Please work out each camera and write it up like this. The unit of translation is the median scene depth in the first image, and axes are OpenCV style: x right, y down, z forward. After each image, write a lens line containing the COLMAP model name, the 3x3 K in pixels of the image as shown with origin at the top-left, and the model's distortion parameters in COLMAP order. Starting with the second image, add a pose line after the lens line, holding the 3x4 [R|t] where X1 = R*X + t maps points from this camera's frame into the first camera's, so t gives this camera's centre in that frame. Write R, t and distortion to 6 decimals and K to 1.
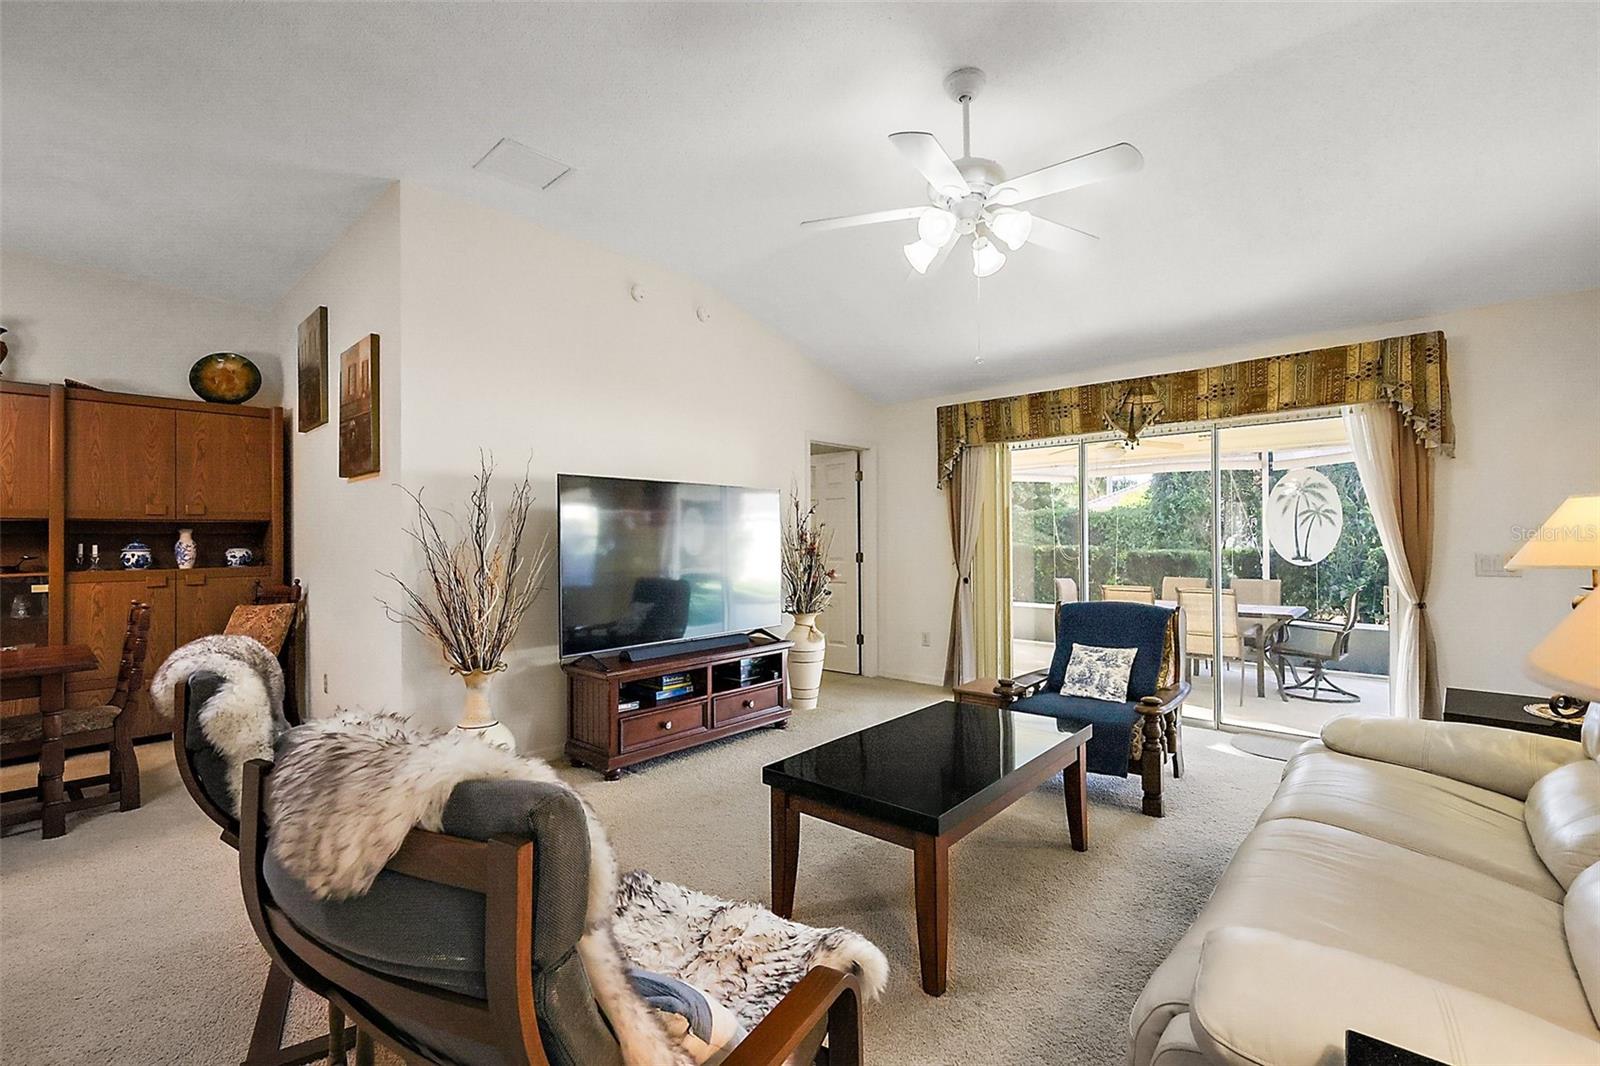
lens RADIAL K [[697.3, 0, 791.1], [0, 697.3, 531.2], [0, 0, 1]] dist [0.003110, -0.000698]
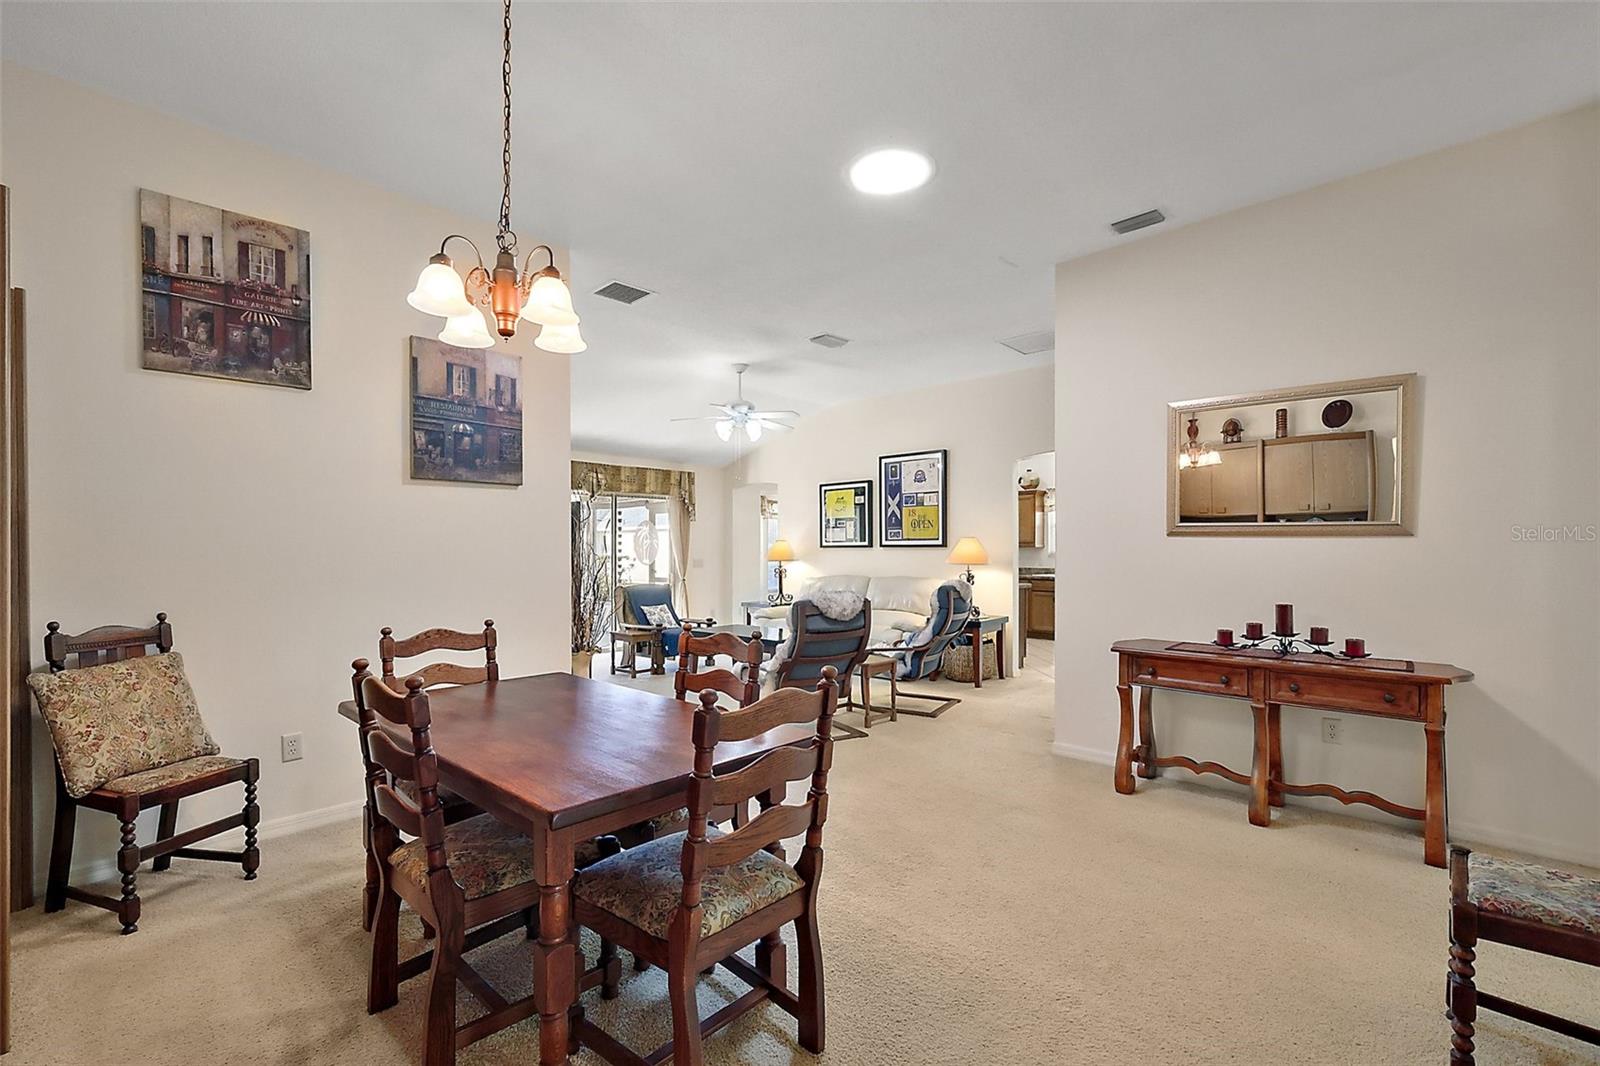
lens RADIAL K [[697.3, 0, 792.8], [0, 697.3, 543.9], [0, 0, 1]] dist [0.003110, -0.000698]
pose [[0.046396, 0.017562, 0.998769, -1.286282], [-0.011058, 0.999793, -0.017066, 0.013051], [-0.998862, -0.010253, 0.046580, 0.411976]]
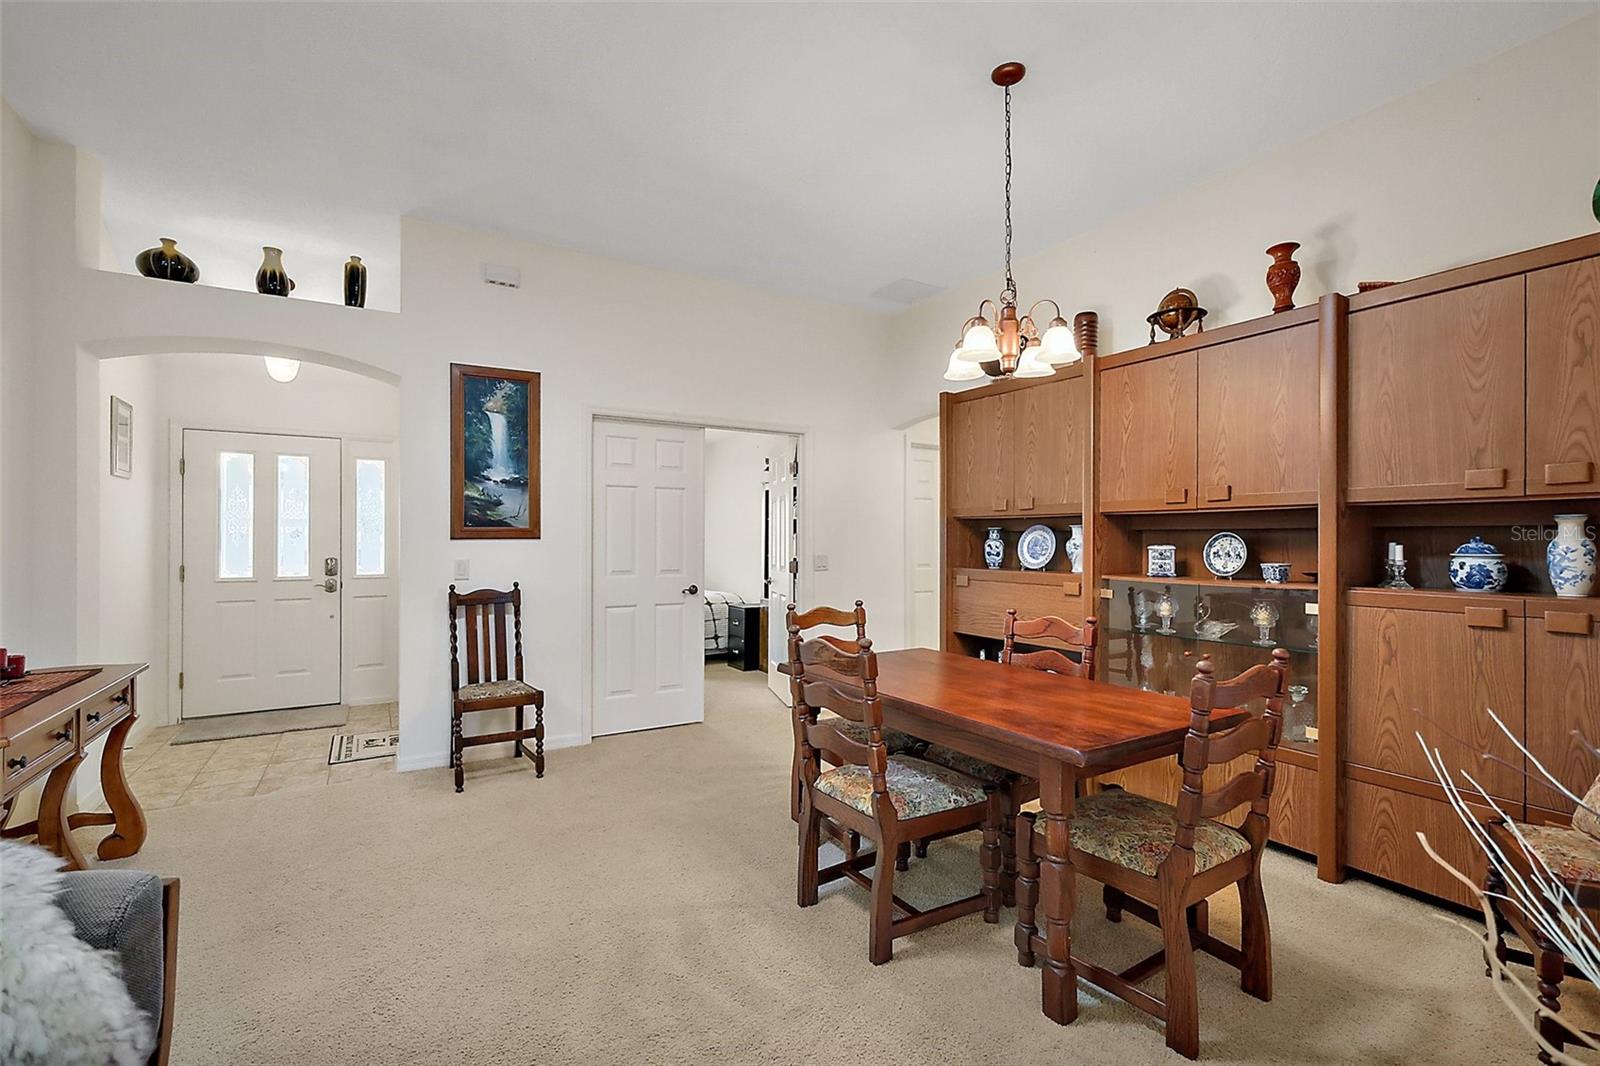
lens RADIAL K [[697.3, 0, 791.1], [0, 697.3, 535.5], [0, 0, 1]] dist [0.003110, -0.000698]
pose [[-0.292917, 0.000471, -0.956138, -0.250937], [0.010072, 0.999946, -0.002593, 0.007369], [0.956085, -0.010390, -0.292906, 0.633216]]
